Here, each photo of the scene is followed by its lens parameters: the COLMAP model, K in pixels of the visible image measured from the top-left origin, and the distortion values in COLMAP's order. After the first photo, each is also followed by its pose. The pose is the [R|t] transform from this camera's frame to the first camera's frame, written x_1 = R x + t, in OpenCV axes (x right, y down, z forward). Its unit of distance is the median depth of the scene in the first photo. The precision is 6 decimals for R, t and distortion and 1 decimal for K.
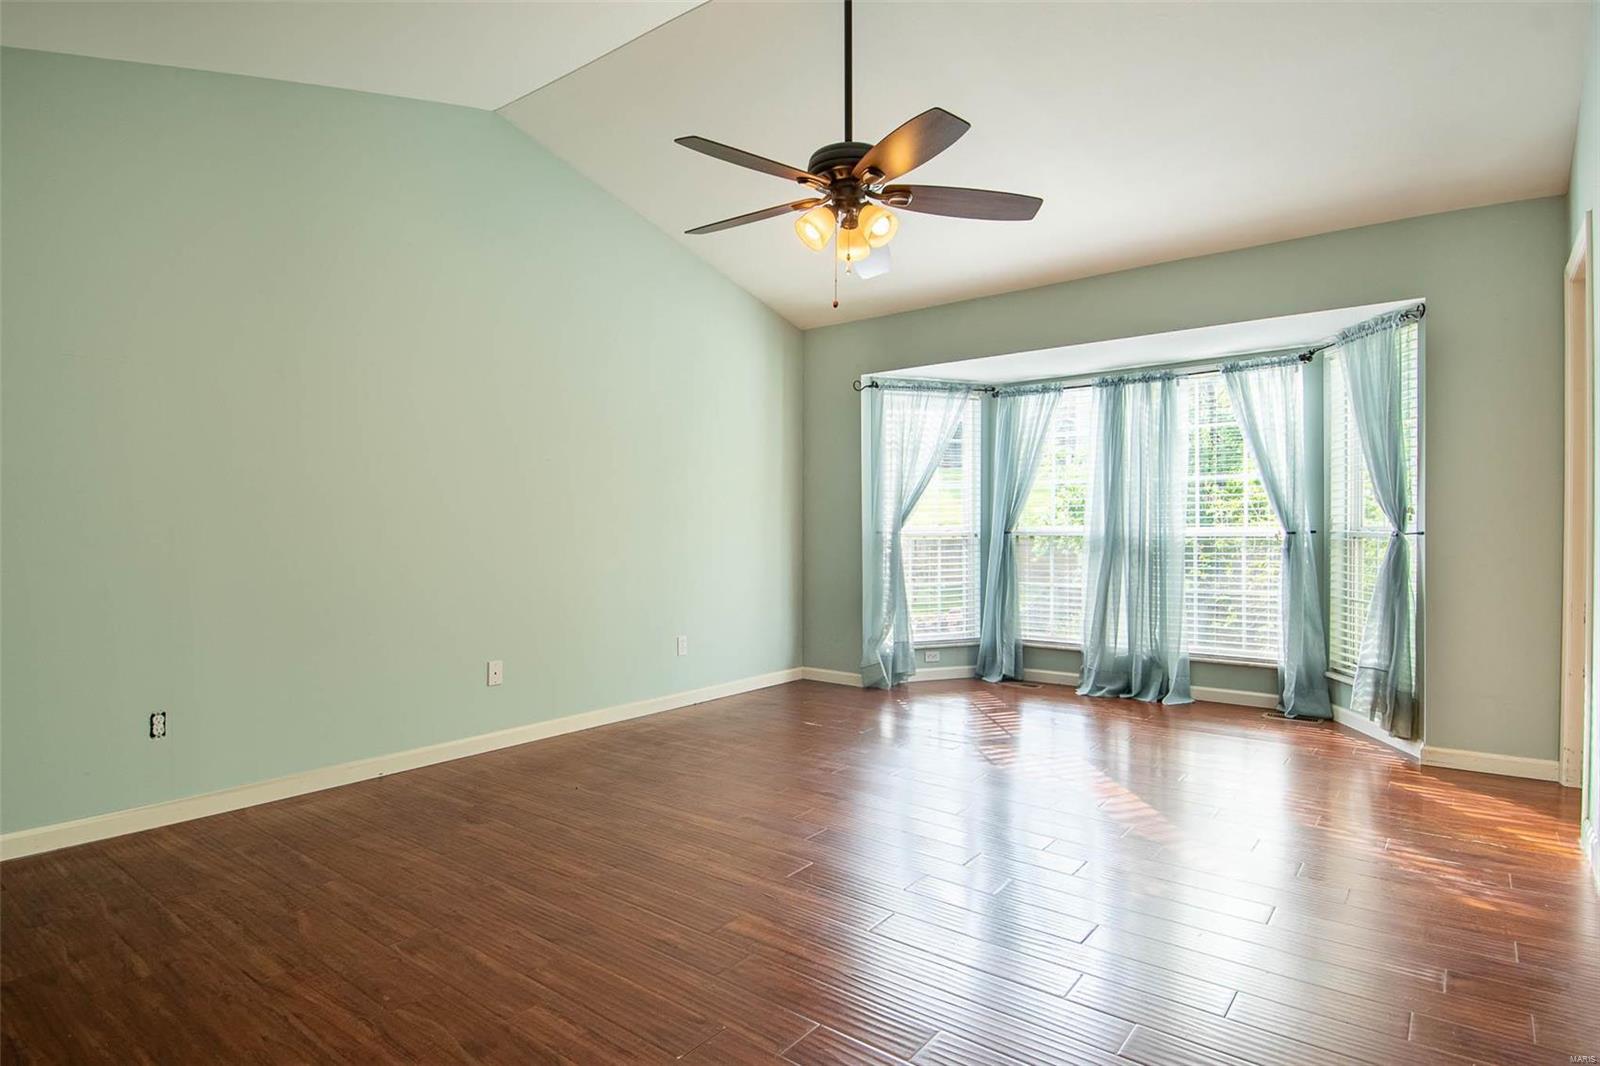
lens RADIAL K [[844.6, 0, 787.9], [0, 844.6, 534.4], [0, 0, 1]] dist [0.016190, -0.024939]
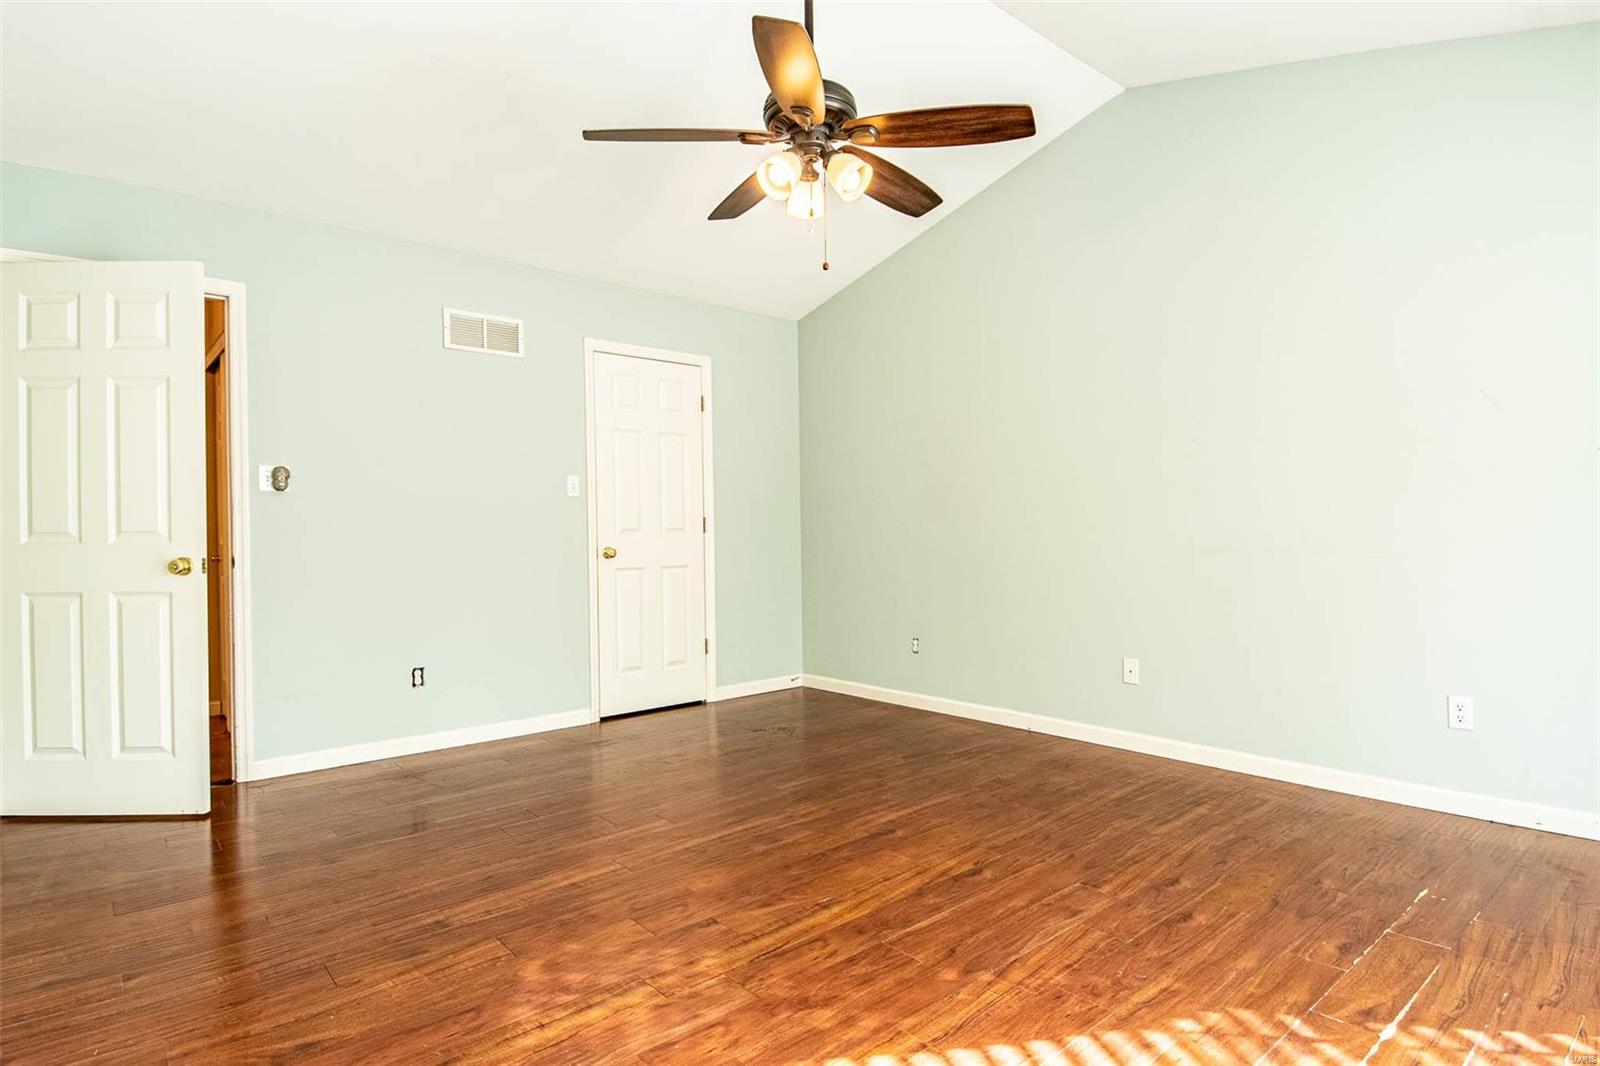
lens RADIAL K [[844.6, 0, 801.2], [0, 844.6, 531.6], [0, 0, 1]] dist [0.016190, -0.024939]
pose [[-0.187513, 0.001264, -0.982261, 0.486541], [0.002379, 0.999997, 0.000833, 0.003412], [0.982259, -0.002180, -0.187515, 0.594682]]
